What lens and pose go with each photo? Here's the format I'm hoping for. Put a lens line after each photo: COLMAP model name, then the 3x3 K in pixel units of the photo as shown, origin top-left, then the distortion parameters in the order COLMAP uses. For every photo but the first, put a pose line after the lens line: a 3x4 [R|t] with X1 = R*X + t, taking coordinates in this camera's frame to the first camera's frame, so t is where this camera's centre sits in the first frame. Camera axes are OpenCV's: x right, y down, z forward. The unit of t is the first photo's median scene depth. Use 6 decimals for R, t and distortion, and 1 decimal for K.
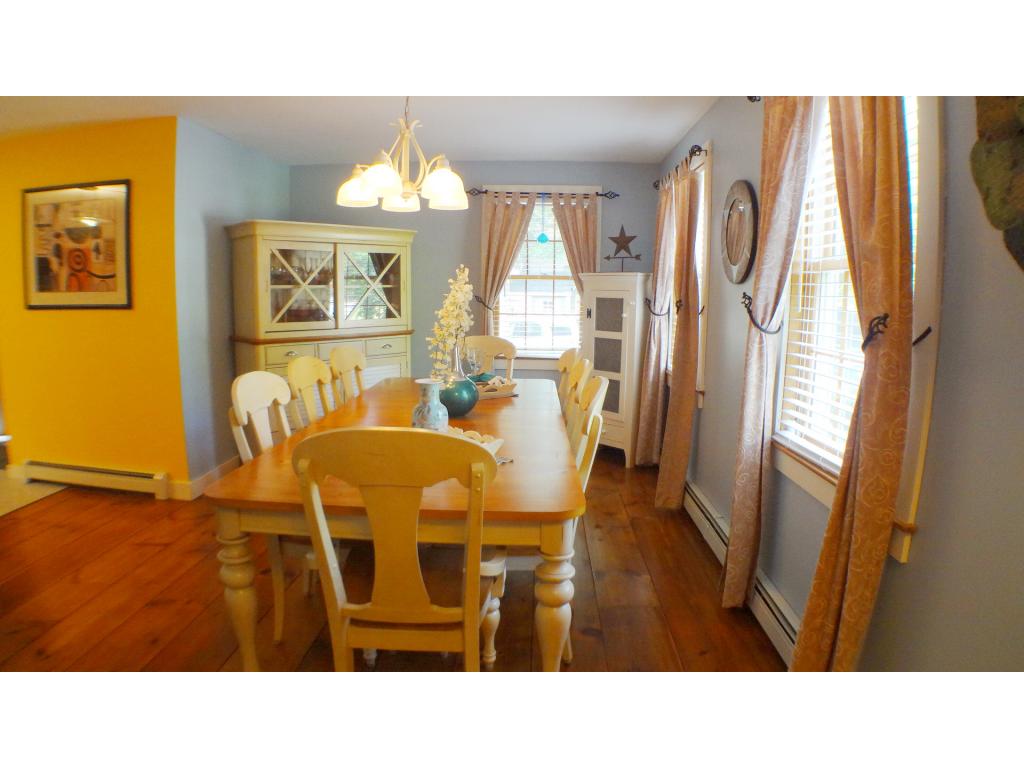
lens RADIAL K [[618.9, 0, 512.8], [0, 618.9, 351.6], [0, 0, 1]] dist [-0.183249, 0.031975]
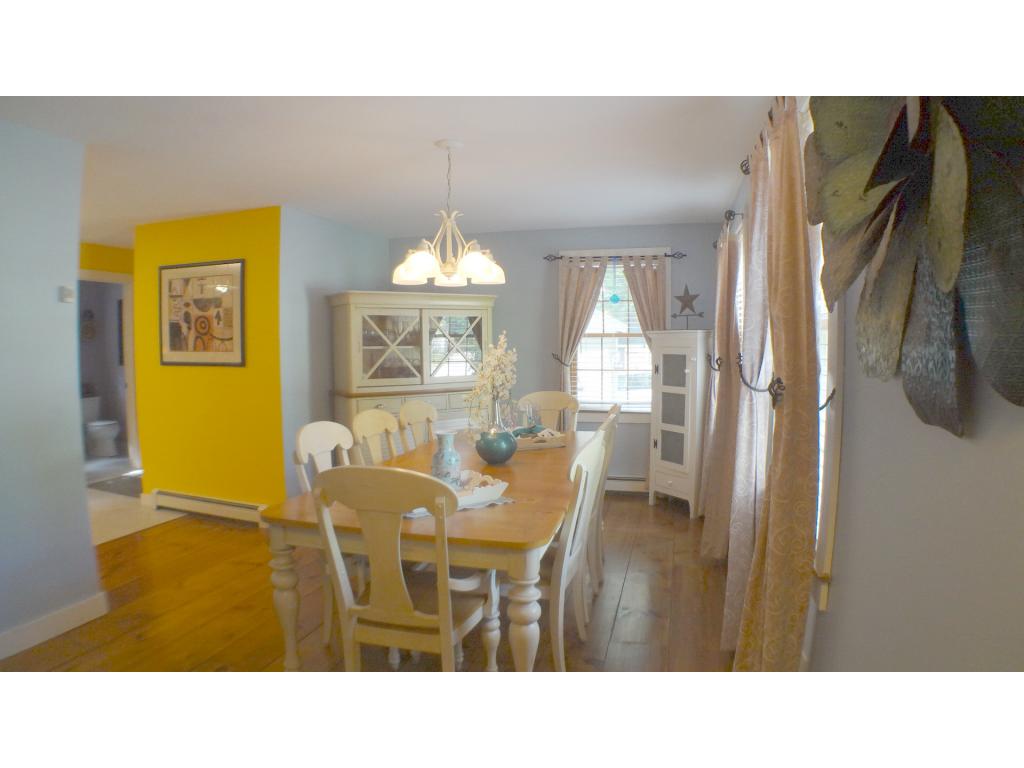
lens RADIAL K [[618.9, 0, 512.8], [0, 618.9, 351.6], [0, 0, 1]] dist [-0.183249, 0.031975]
pose [[0.975237, -0.012106, -0.220830, 0.157248], [-0.006070, 0.996659, -0.081444, -0.007435], [0.221078, 0.080767, 0.971906, -0.094141]]
